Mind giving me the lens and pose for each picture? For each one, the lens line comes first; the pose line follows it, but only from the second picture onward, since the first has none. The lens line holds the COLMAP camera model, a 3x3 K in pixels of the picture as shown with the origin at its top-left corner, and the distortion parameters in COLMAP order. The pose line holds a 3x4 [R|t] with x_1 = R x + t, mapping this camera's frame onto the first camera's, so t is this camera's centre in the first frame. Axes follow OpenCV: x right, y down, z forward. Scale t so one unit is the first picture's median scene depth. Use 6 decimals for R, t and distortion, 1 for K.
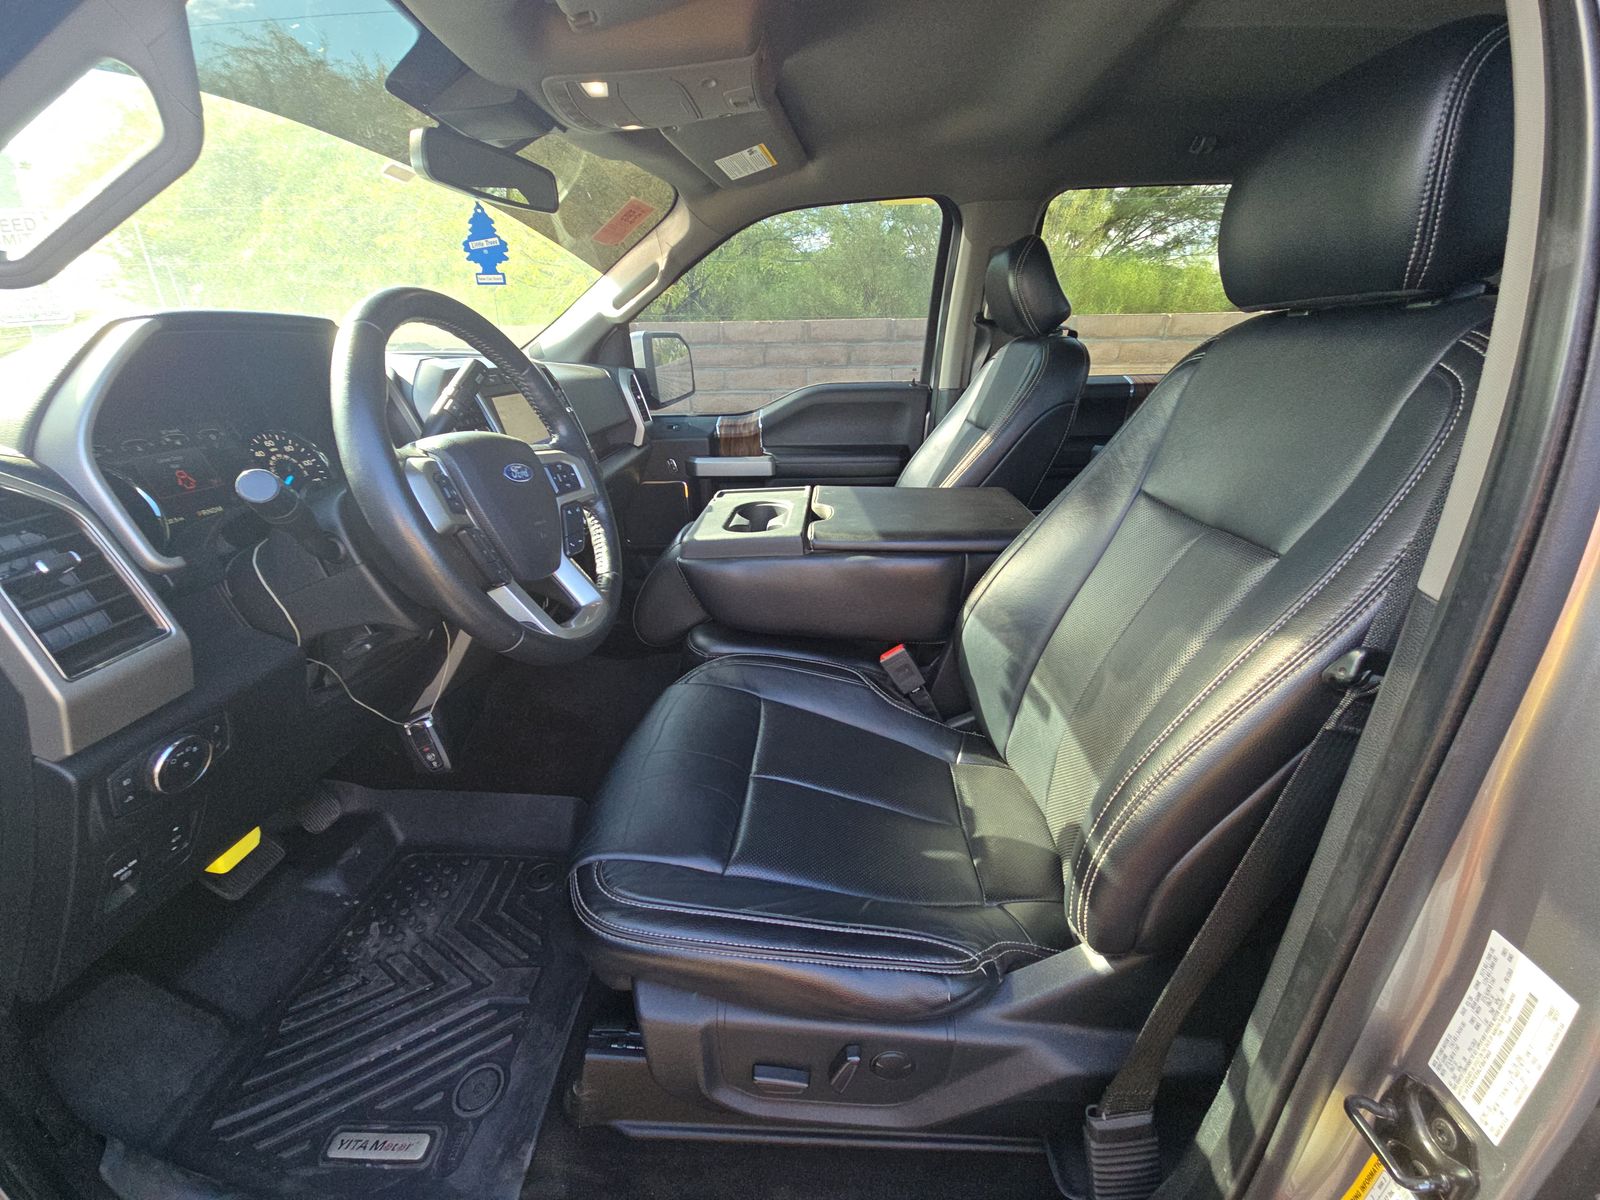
lens RADIAL K [[645.4, 0, 799.3], [0, 645.4, 594.3], [0, 0, 1]] dist [0.002846, -0.000296]
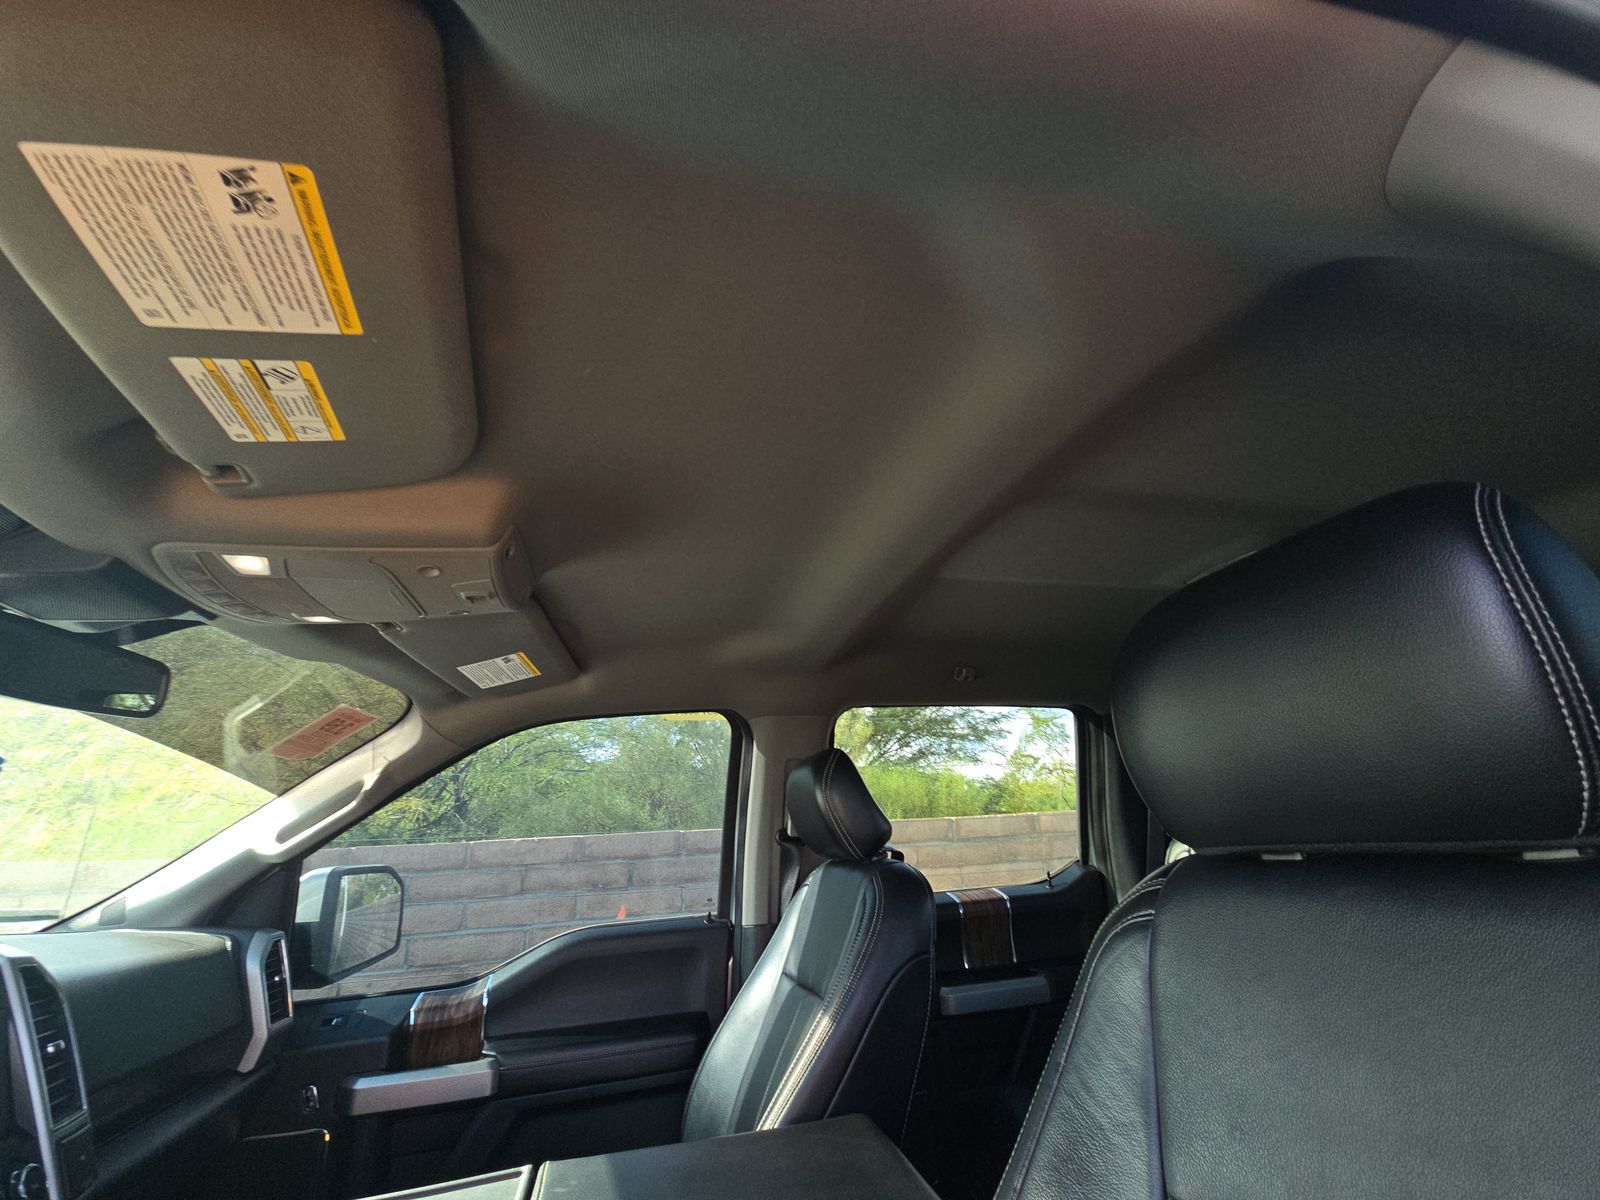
lens RADIAL K [[645.4, 0, 799.3], [0, 645.4, 594.3], [0, 0, 1]] dist [0.002846, -0.000296]
pose [[0.954433, 0.070768, 0.289913, 0.027080], [0.143336, 0.743374, -0.653337, -0.093377], [-0.261749, 0.665122, 0.699357, 0.166574]]
